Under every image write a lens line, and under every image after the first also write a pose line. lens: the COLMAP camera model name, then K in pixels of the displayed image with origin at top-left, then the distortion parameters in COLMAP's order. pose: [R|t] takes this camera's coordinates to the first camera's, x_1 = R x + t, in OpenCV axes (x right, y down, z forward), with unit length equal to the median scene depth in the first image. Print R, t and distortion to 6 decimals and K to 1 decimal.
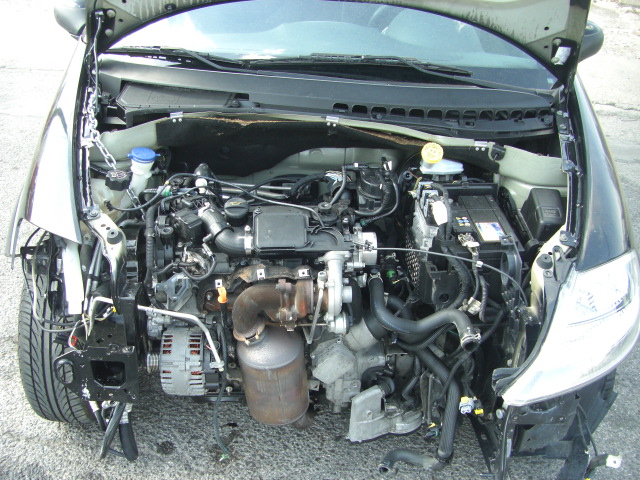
lens RADIAL K [[720.0, 0, 307.2], [0, 720.0, 267.5], [0, 0, 1]] dist [-0.135336, 0.000000]
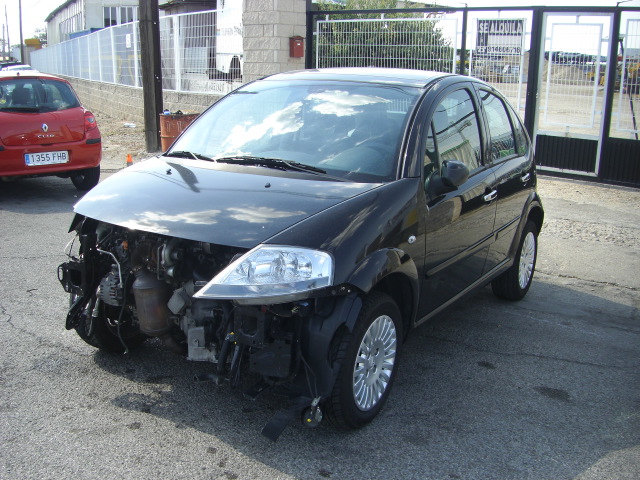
lens RADIAL K [[720.0, 0, 296.6], [0, 720.0, 291.9], [0, 0, 1]] dist [-0.135336, 0.000000]
pose [[0.856704, 0.133694, -0.498182, 1.143305], [-0.276671, 0.934237, -0.225065, 0.417680], [0.435330, 0.330647, 0.837353, -0.370696]]
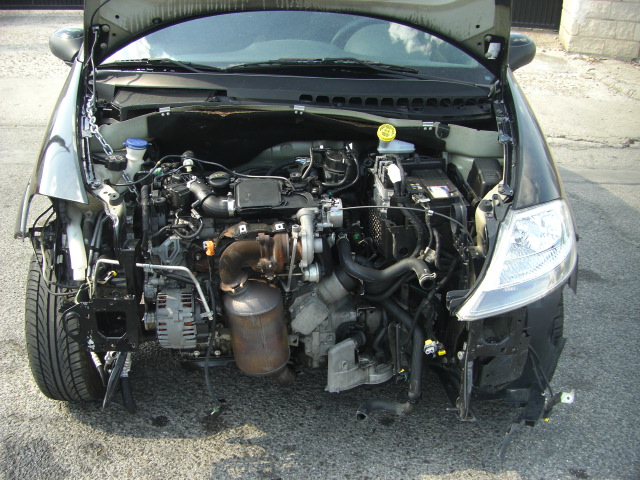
lens RADIAL K [[720.0, 0, 306.9], [0, 720.0, 267.1], [0, 0, 1]] dist [-0.135336, 0.000000]
pose [[0.998457, -0.044150, 0.033675, -0.002849], [0.047472, 0.993311, -0.105258, 0.172308], [-0.028803, 0.106694, 0.993875, -0.128090]]
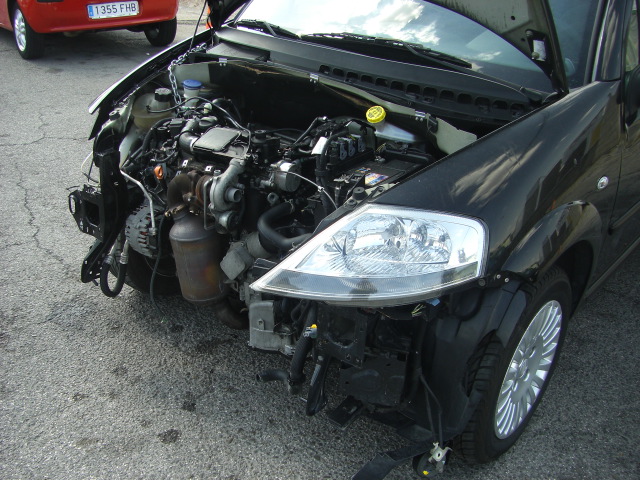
lens RADIAL K [[720.0, 0, 298.0], [0, 720.0, 263.2], [0, 0, 1]] dist [-0.135336, 0.000000]
pose [[0.780840, 0.261464, -0.567385, 0.771328], [-0.334134, 0.942176, -0.025662, 0.126893], [0.527867, 0.209620, 0.823053, 0.066954]]
